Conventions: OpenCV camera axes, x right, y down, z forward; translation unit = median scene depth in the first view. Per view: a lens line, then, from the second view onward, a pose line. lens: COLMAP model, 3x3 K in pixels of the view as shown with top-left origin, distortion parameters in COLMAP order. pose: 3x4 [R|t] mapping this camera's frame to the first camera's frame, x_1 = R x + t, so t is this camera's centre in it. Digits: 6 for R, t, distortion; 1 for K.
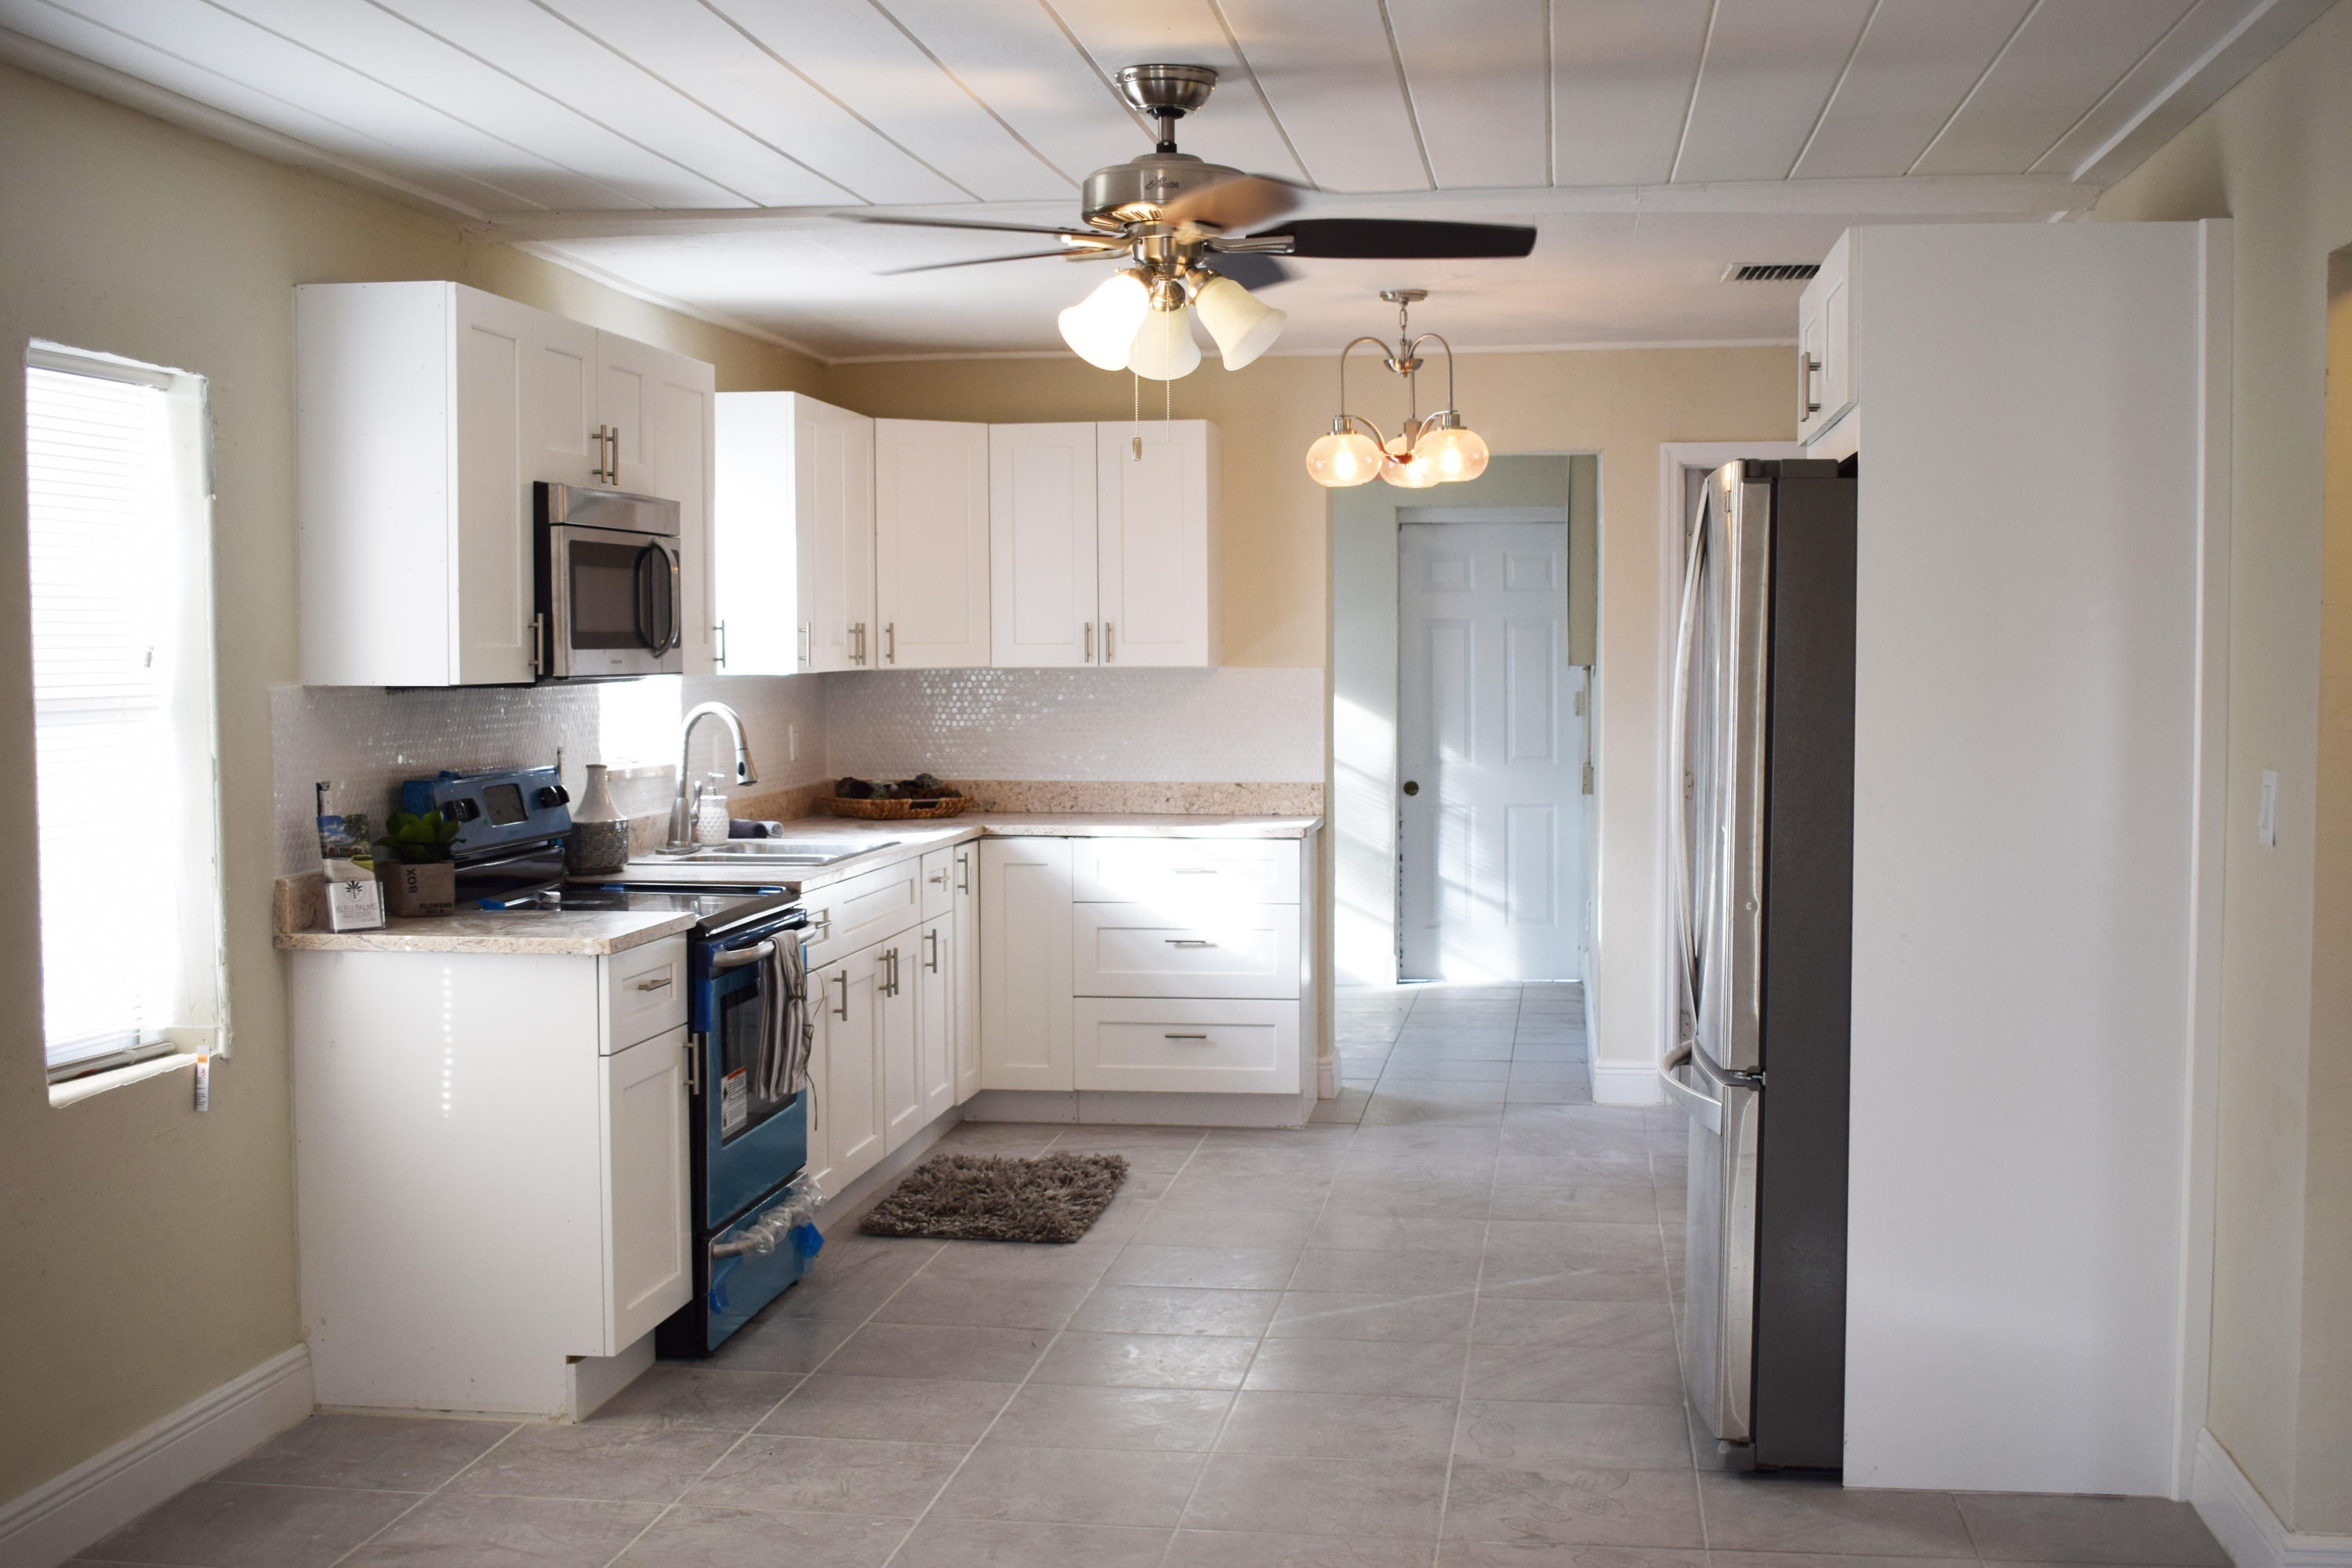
lens RADIAL K [[2796.6, 0, 1172.4], [0, 2796.6, 787.8], [0, 0, 1]] dist [-0.035625, 0.000000]
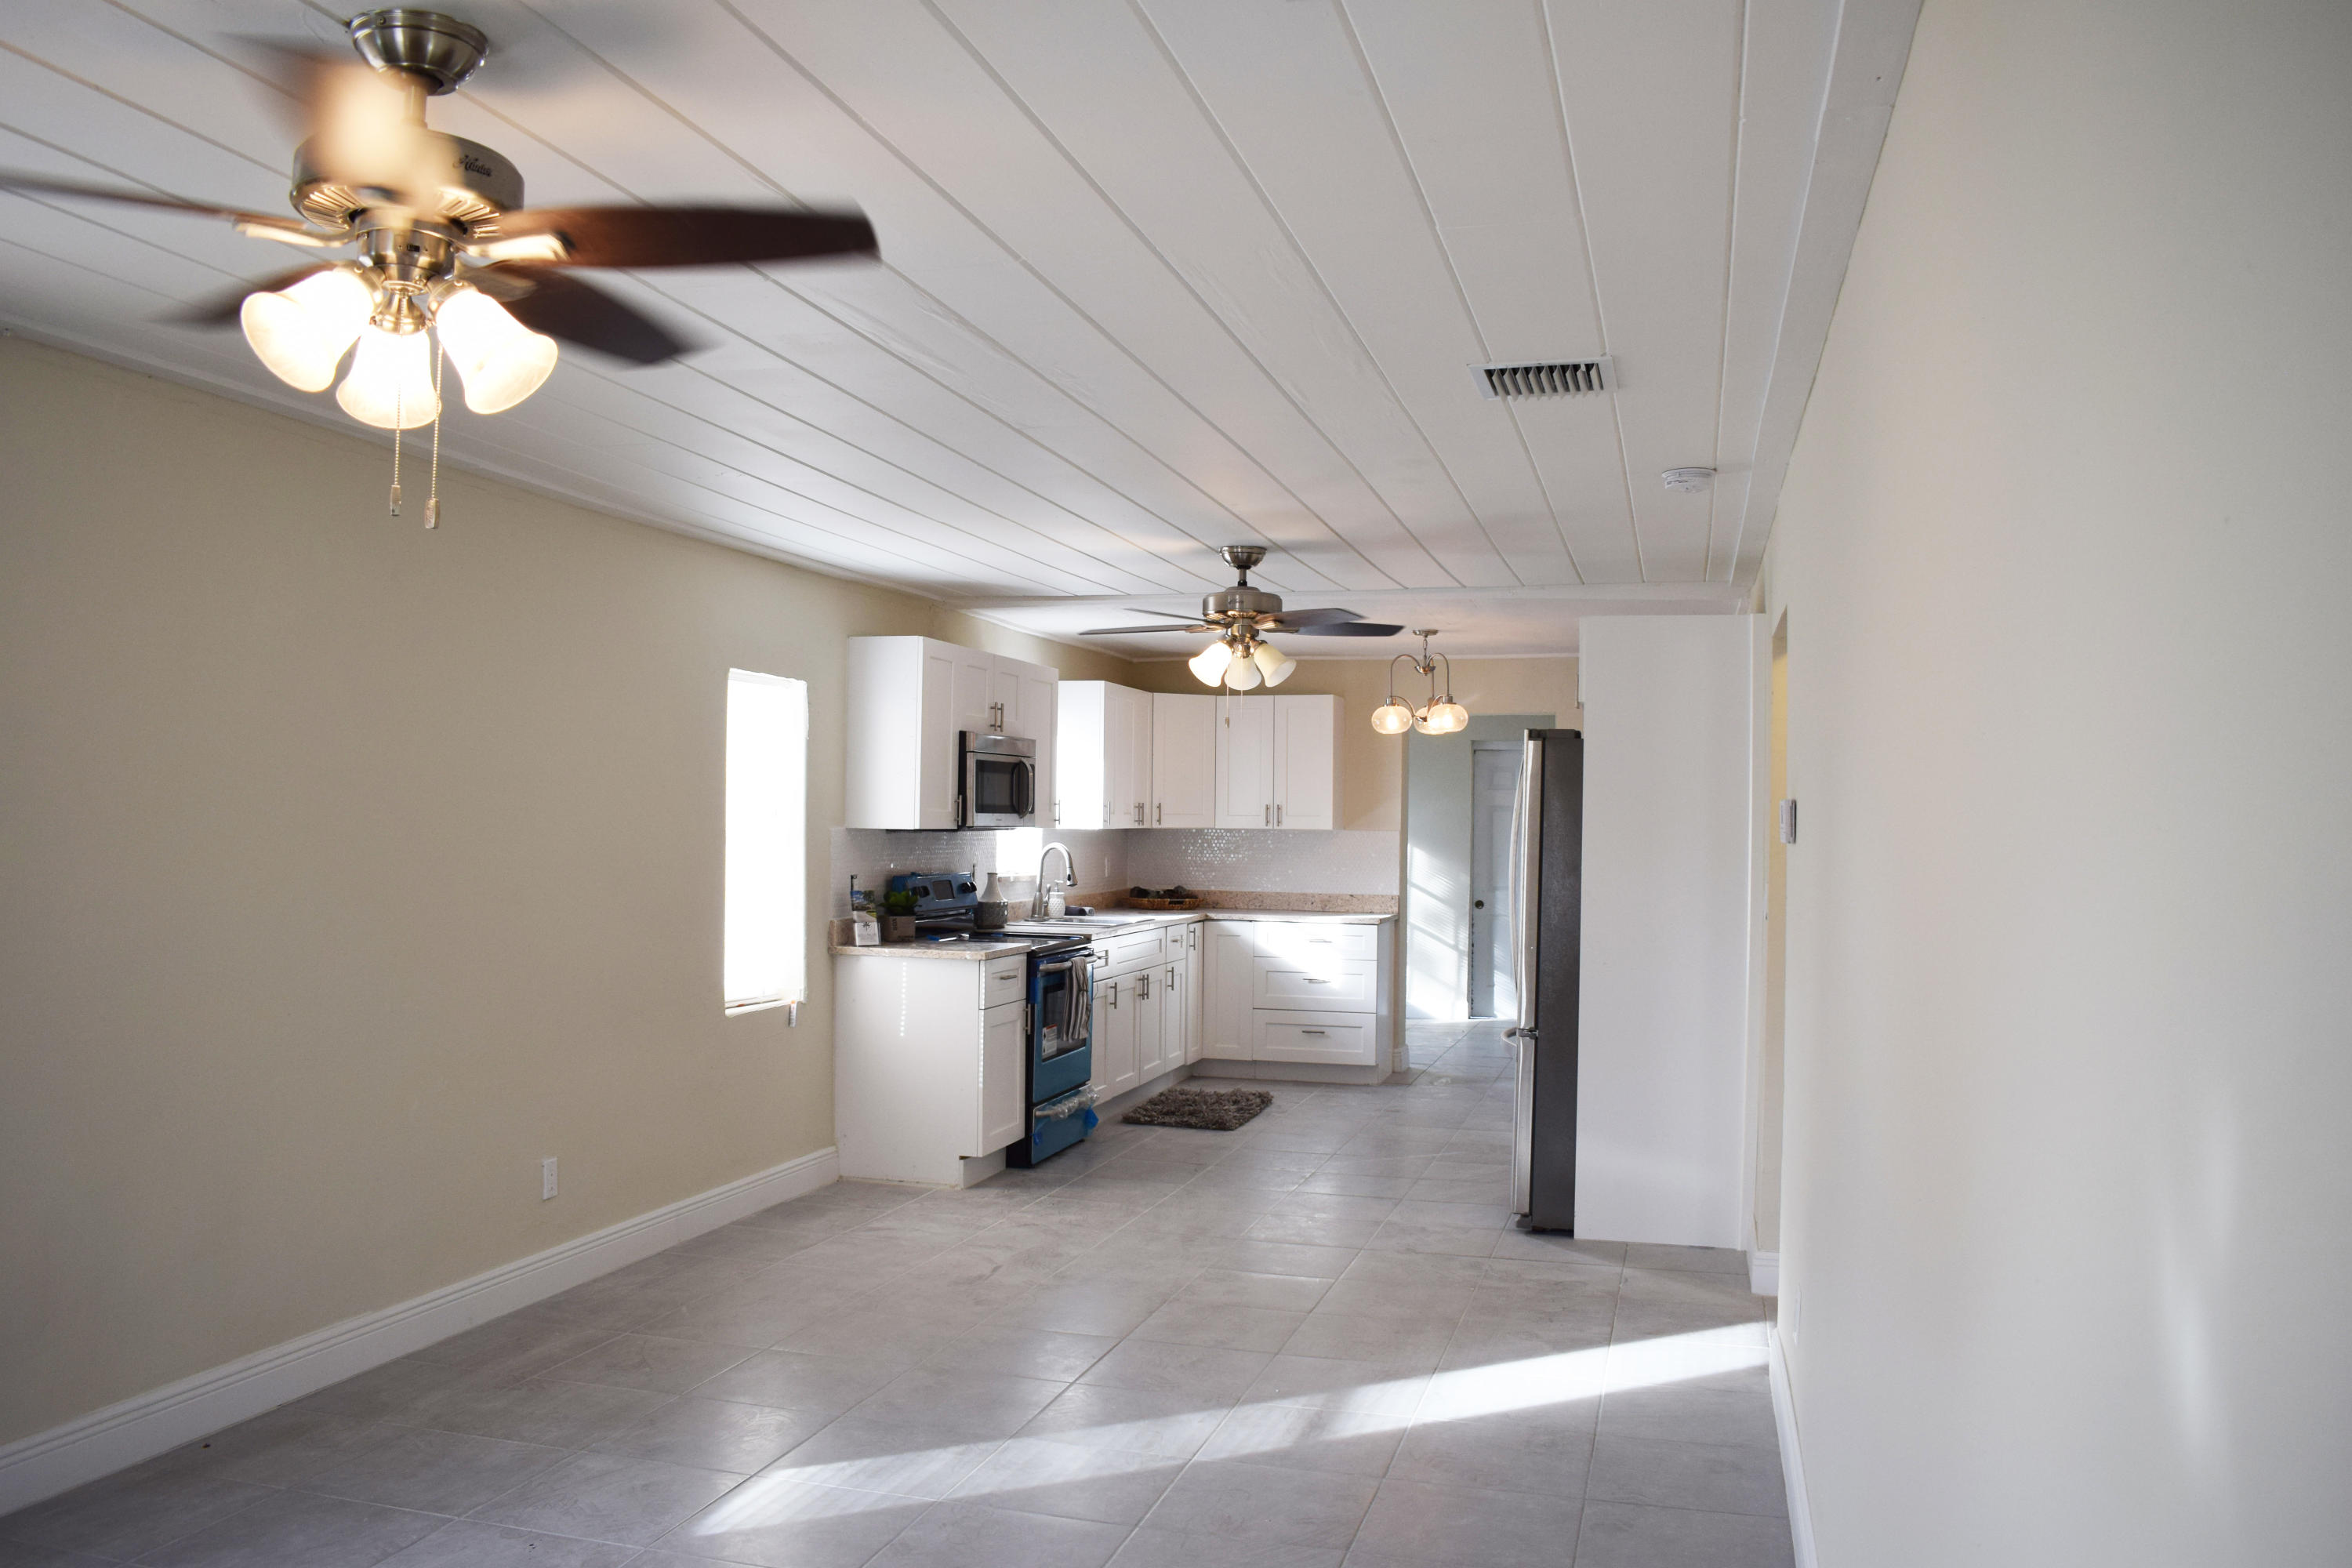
lens RADIAL K [[1857.8, 0, 1175.3], [0, 1857.8, 787.1], [0, 0, 1]] dist [-0.052533, -0.012101]
pose [[0.991083, 0.014005, -0.132507, 0.104368], [-0.023015, 0.997507, -0.066714, 0.017831], [0.131242, 0.069169, 0.988934, -0.309031]]
